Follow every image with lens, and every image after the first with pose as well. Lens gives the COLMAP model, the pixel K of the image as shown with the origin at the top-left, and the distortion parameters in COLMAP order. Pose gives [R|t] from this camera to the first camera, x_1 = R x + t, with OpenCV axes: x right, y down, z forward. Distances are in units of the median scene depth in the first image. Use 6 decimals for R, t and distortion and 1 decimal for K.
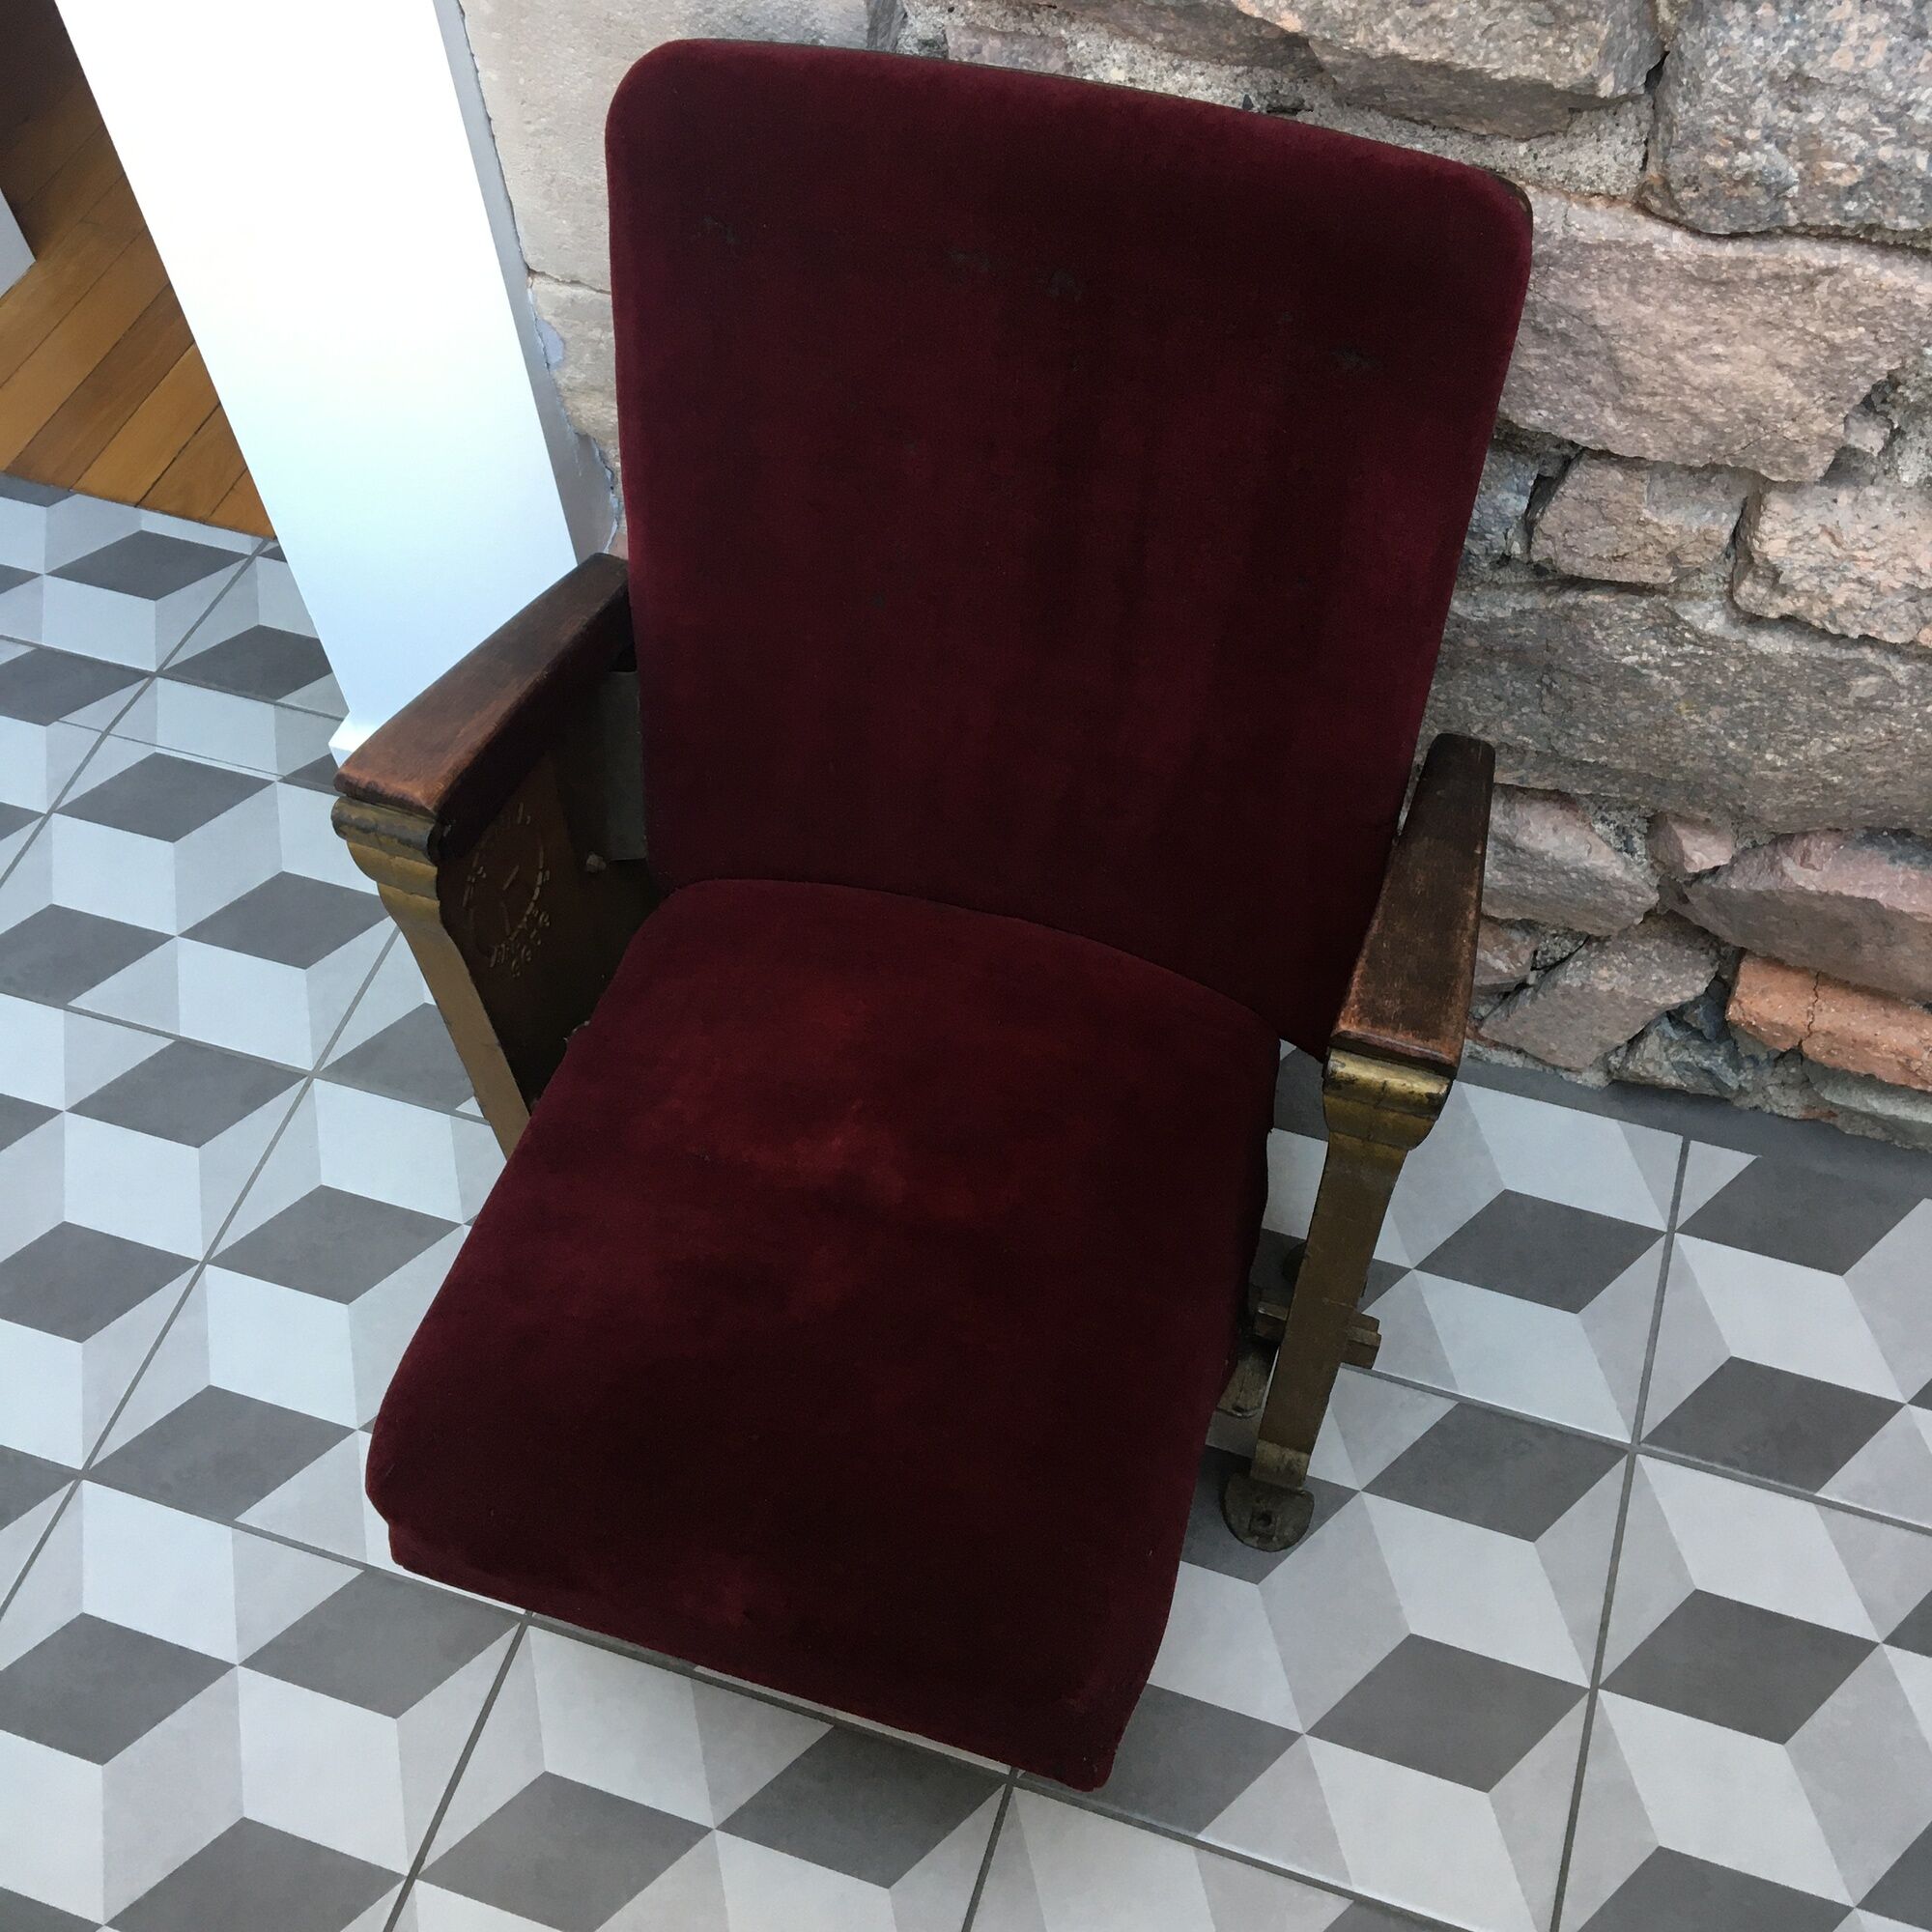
lens RADIAL K [[2181.6, 0, 966.0], [0, 2181.6, 966.0], [0, 0, 1]] dist [0.084155, -0.130546]
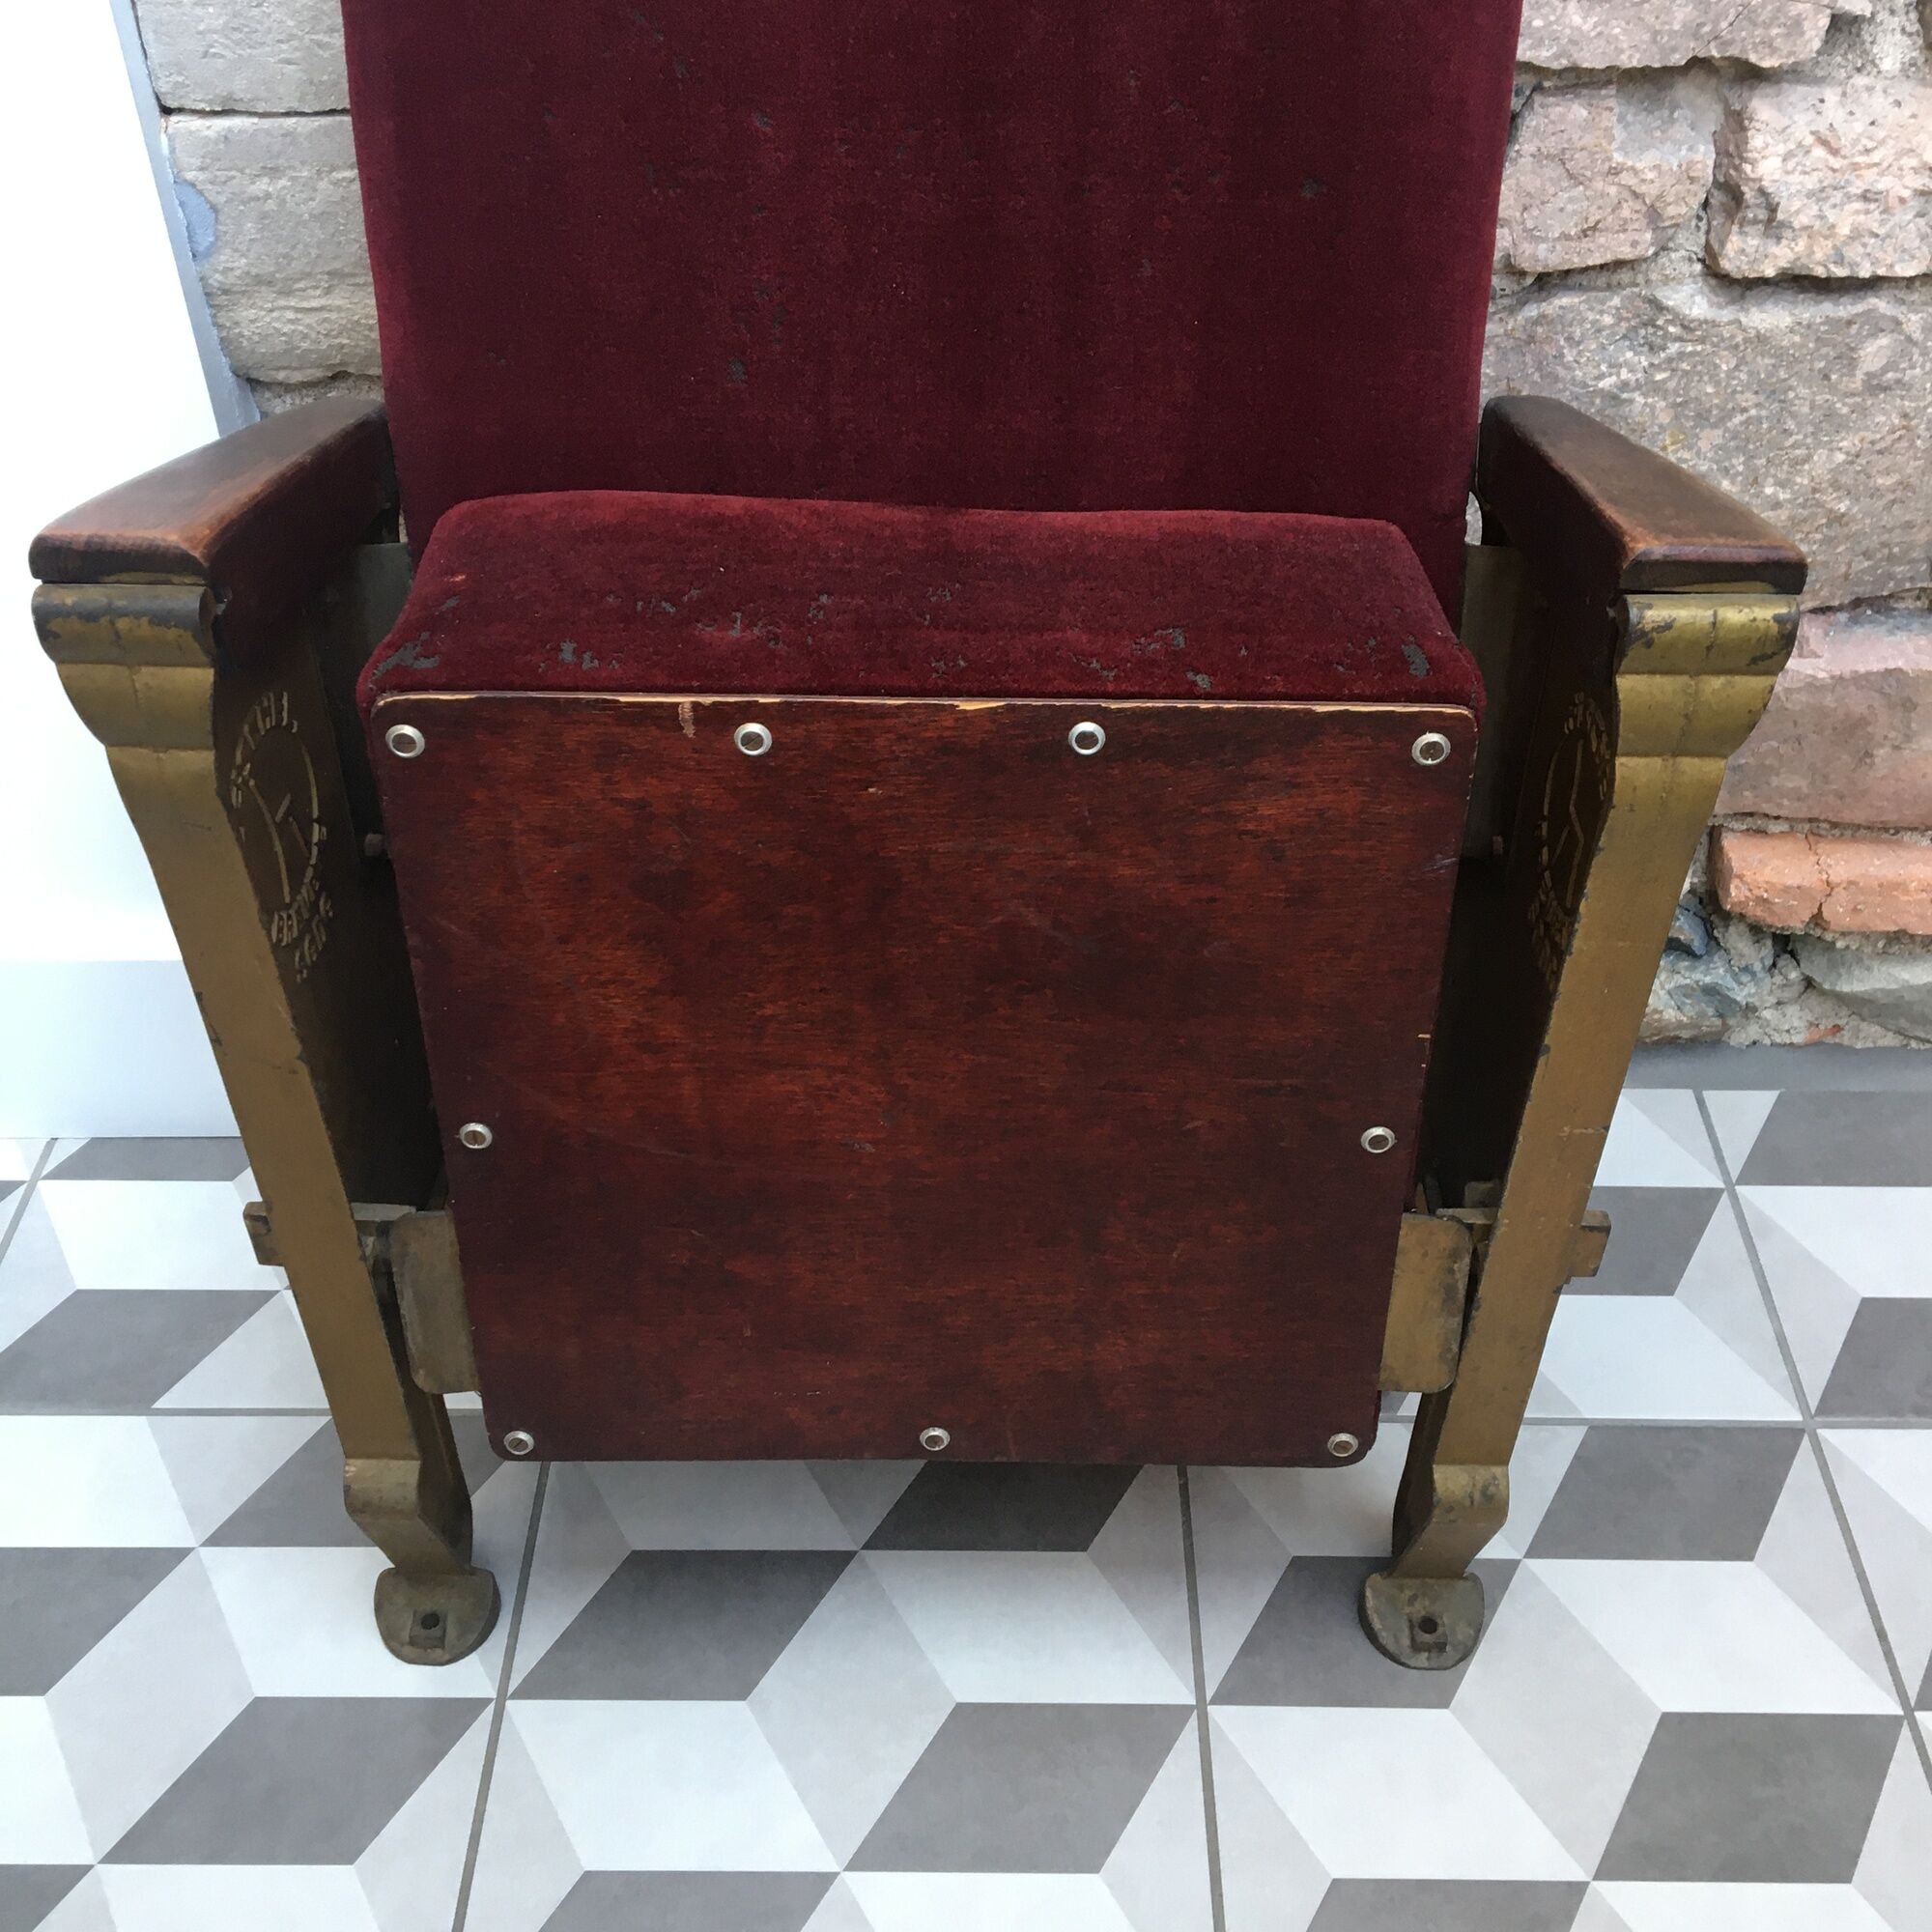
lens RADIAL K [[2181.6, 0, 966.0], [0, 2181.6, 966.0], [0, 0, 1]] dist [0.084155, -0.130546]
pose [[0.952011, -0.174805, 0.251233, -0.193379], [0.234733, 0.943765, -0.232828, 0.223298], [-0.196406, 0.280627, 0.939507, 0.342252]]
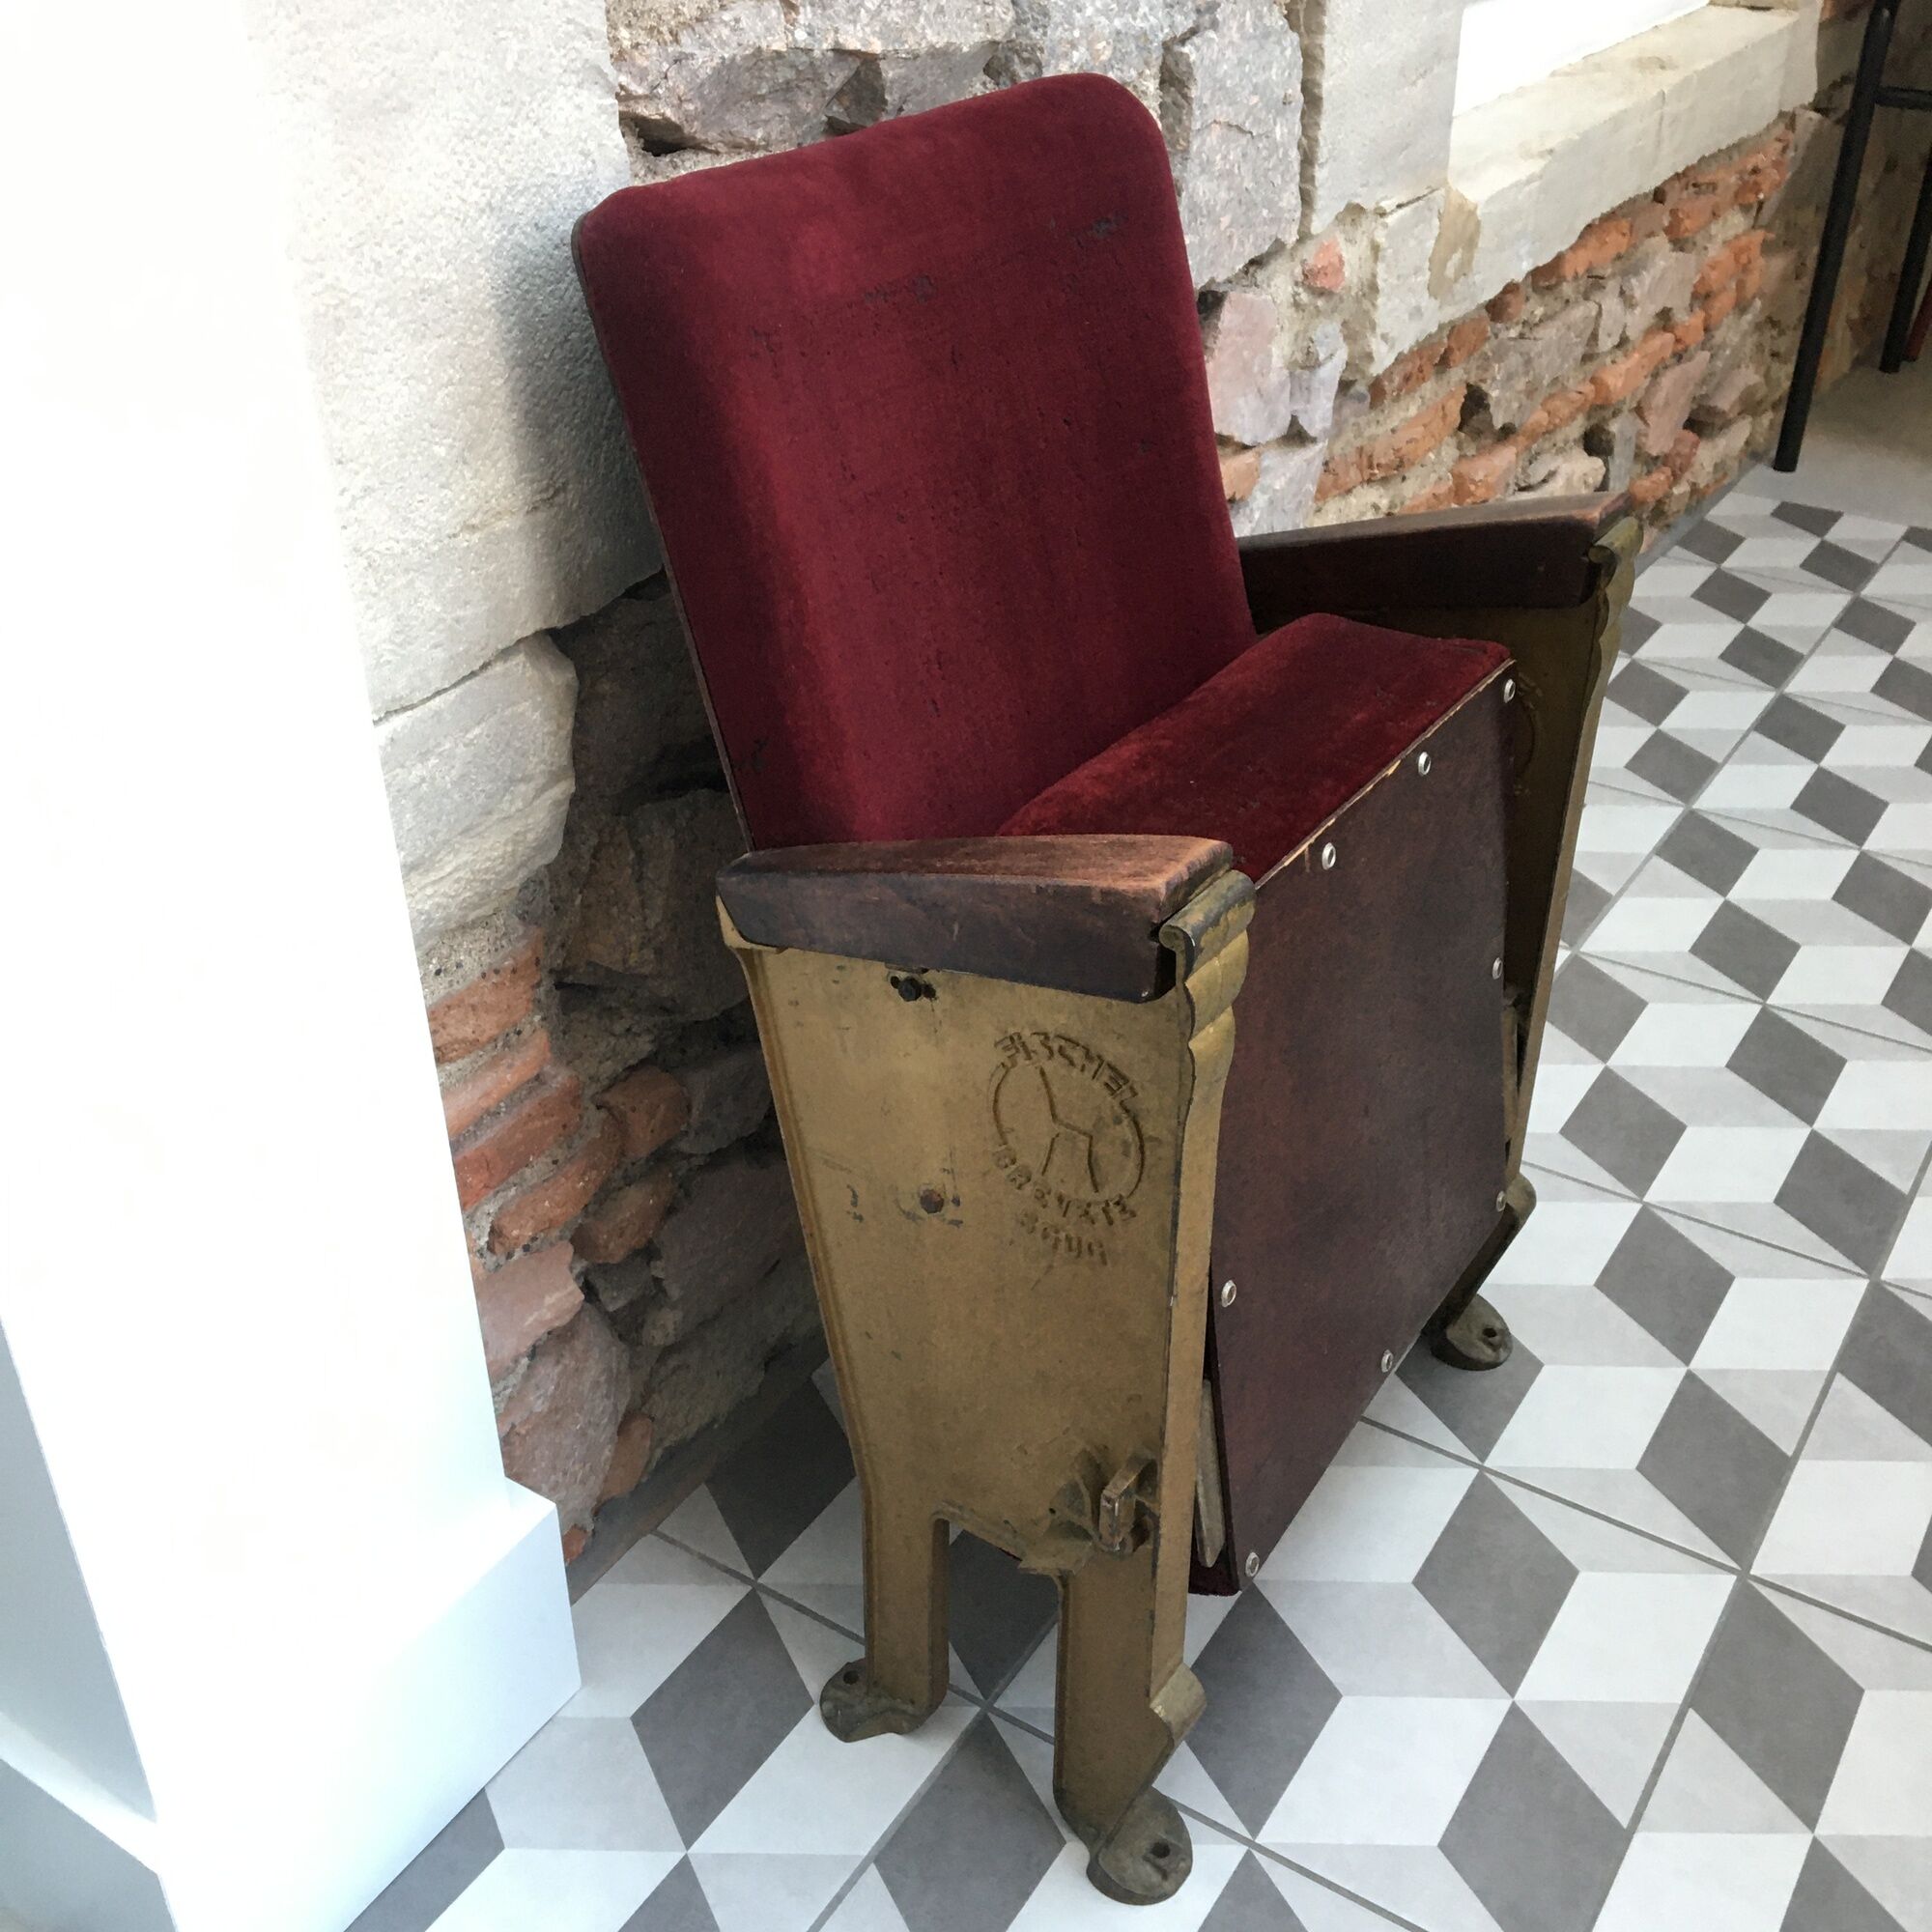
lens RADIAL K [[2181.6, 0, 966.0], [0, 2181.6, 966.0], [0, 0, 1]] dist [0.084155, -0.130546]
pose [[0.248546, -0.469155, 0.847419, -0.890608], [0.796737, 0.596557, 0.096590, -0.184216], [-0.550849, 0.651163, 0.522065, 0.588911]]
